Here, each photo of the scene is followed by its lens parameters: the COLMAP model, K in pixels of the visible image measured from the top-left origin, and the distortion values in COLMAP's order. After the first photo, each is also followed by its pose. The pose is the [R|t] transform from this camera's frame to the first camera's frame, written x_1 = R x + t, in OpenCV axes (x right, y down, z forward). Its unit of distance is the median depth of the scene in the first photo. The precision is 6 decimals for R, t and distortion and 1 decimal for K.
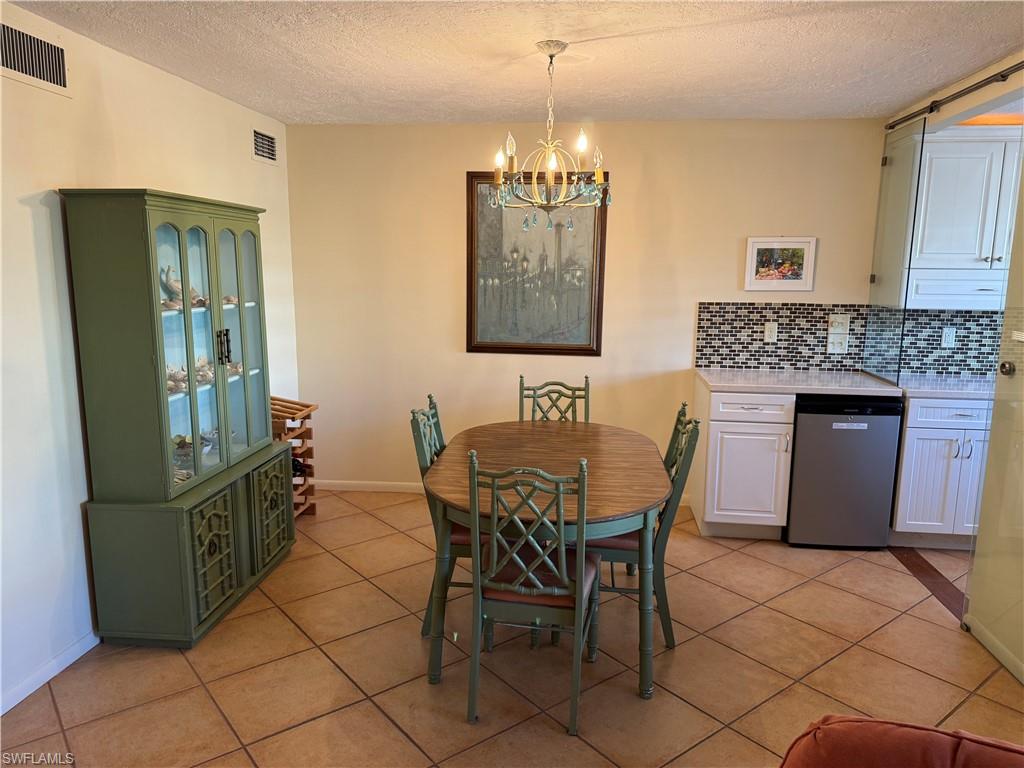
lens RADIAL K [[726.5, 0, 488.6], [0, 726.5, 388.3], [0, 0, 1]] dist [0.068450, -0.087597]
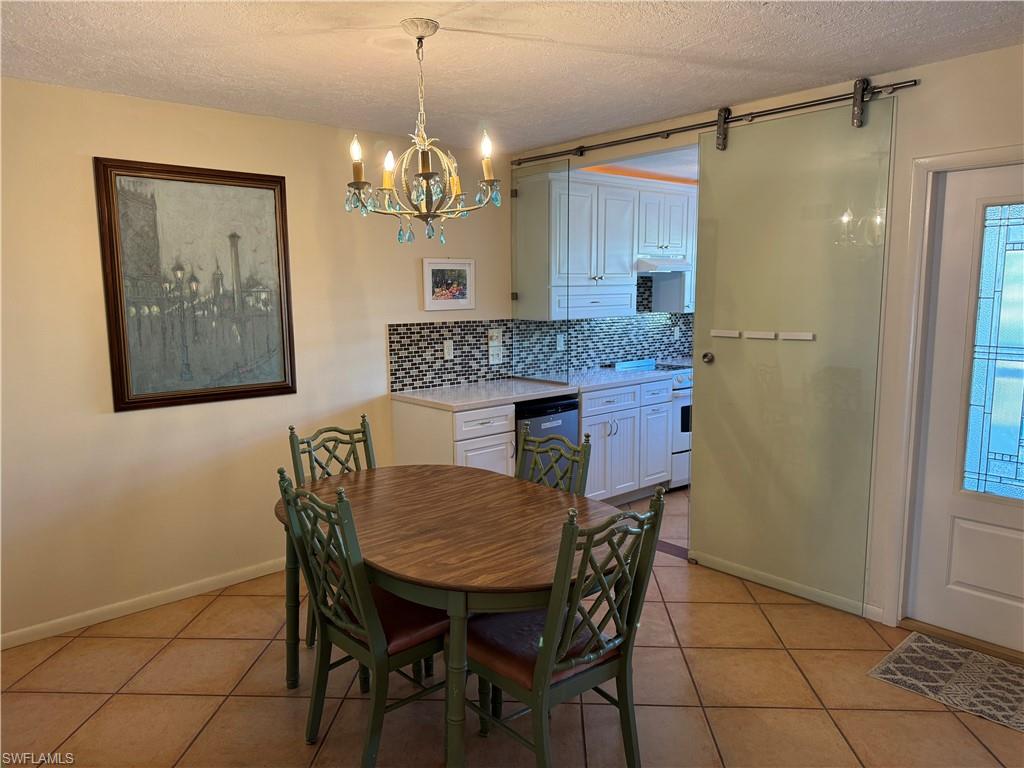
lens RADIAL K [[726.5, 0, 508.6], [0, 726.5, 394.9], [0, 0, 1]] dist [0.068450, -0.087597]
pose [[0.636911, -0.125573, 0.760642, -0.349605], [0.142978, 0.988769, 0.043513, -0.045761], [-0.757563, 0.081042, 0.647712, 0.273369]]
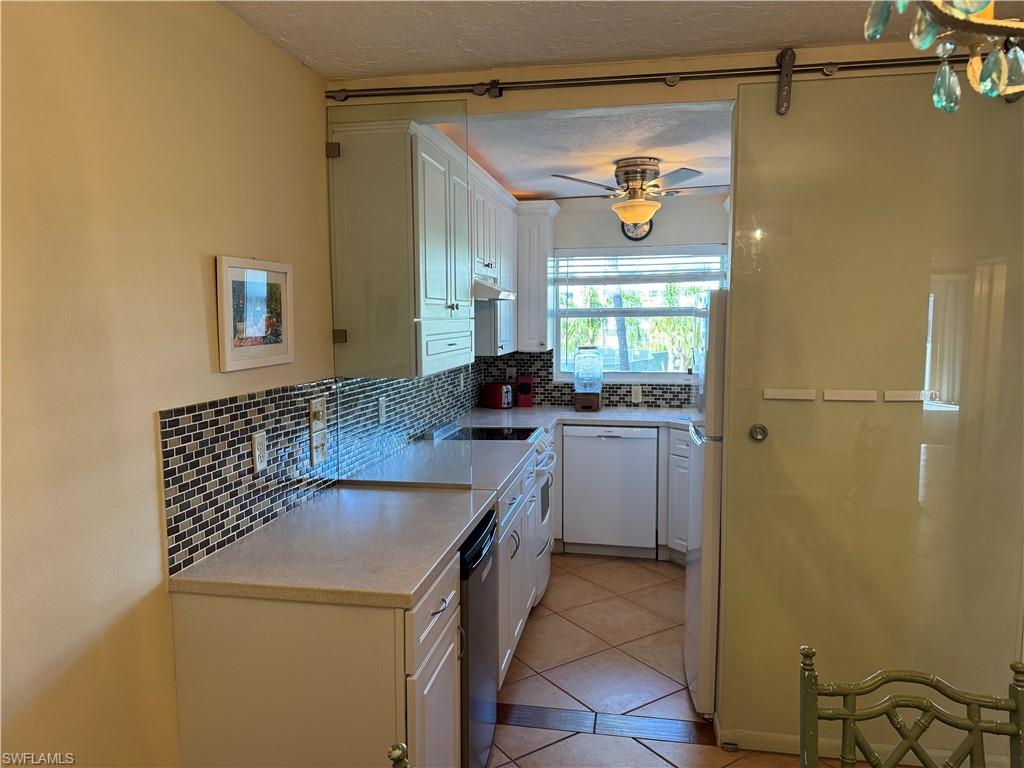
lens RADIAL K [[726.5, 0, 508.0], [0, 726.5, 382.8], [0, 0, 1]] dist [0.068450, -0.087597]
pose [[0.025389, -0.102598, 0.994399, -0.094607], [0.169129, 0.980821, 0.096879, -0.140221], [-0.985267, 0.165722, 0.042254, 0.803577]]
